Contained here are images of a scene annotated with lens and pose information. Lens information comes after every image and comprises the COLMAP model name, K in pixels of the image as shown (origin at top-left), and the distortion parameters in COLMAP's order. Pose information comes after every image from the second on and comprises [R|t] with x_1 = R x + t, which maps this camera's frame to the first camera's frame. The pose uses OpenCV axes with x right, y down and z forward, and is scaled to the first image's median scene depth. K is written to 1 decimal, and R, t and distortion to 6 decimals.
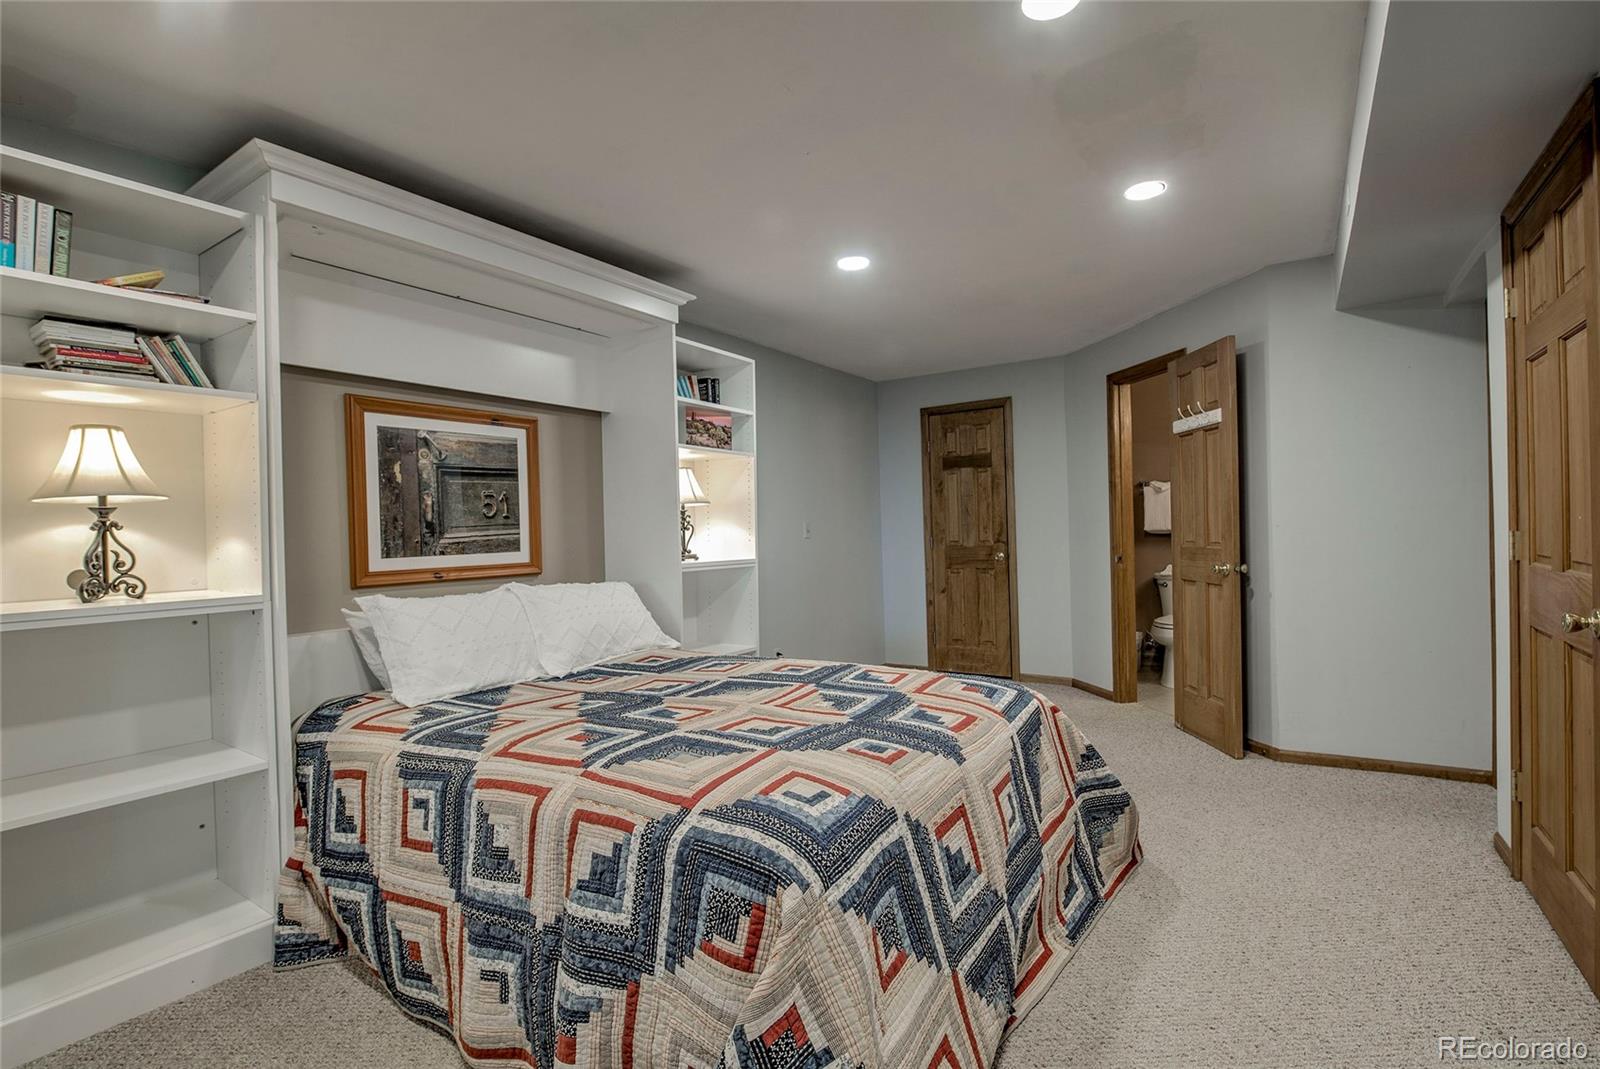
lens RADIAL K [[750.8, 0, 806.3], [0, 750.8, 537.8], [0, 0, 1]] dist [0.002141, 0.000108]
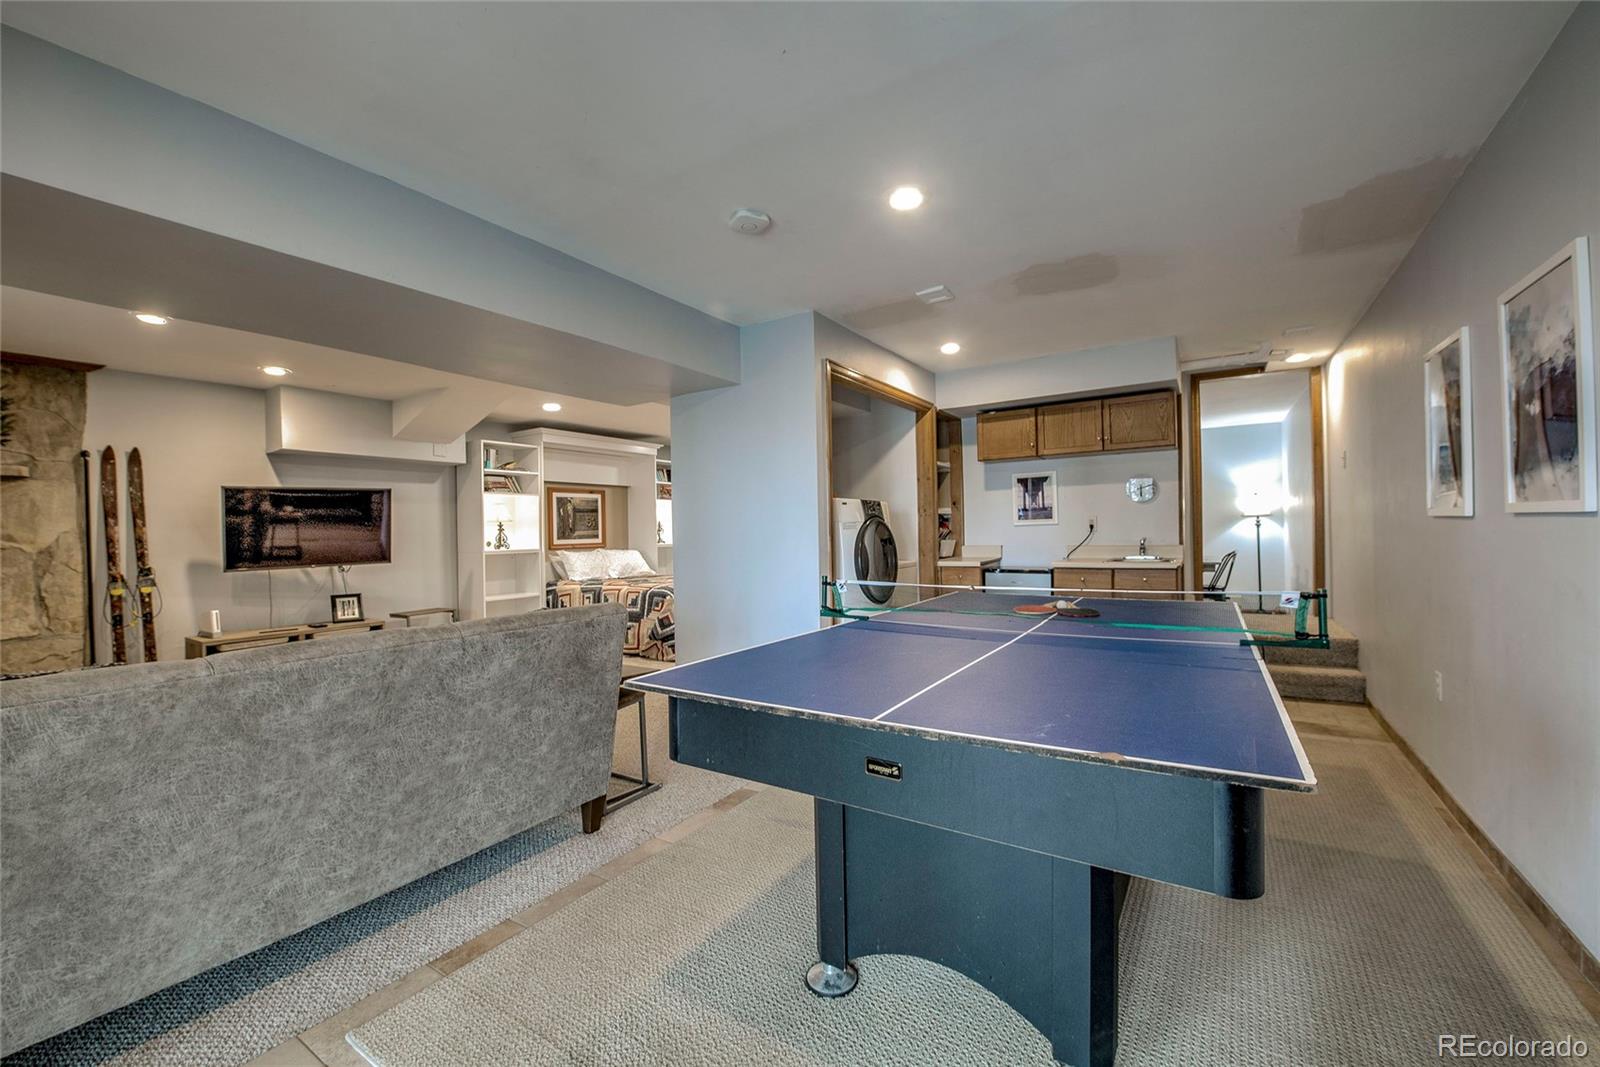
lens RADIAL K [[653.8, 0, 791.3], [0, 653.8, 534.8], [0, 0, 1]] dist [0.002660, -0.000160]
pose [[0.999967, 0.006634, 0.004645, 0.350450], [-0.006617, 0.999972, -0.003605, 0.008943], [-0.004669, 0.003574, 0.999983, -1.562675]]
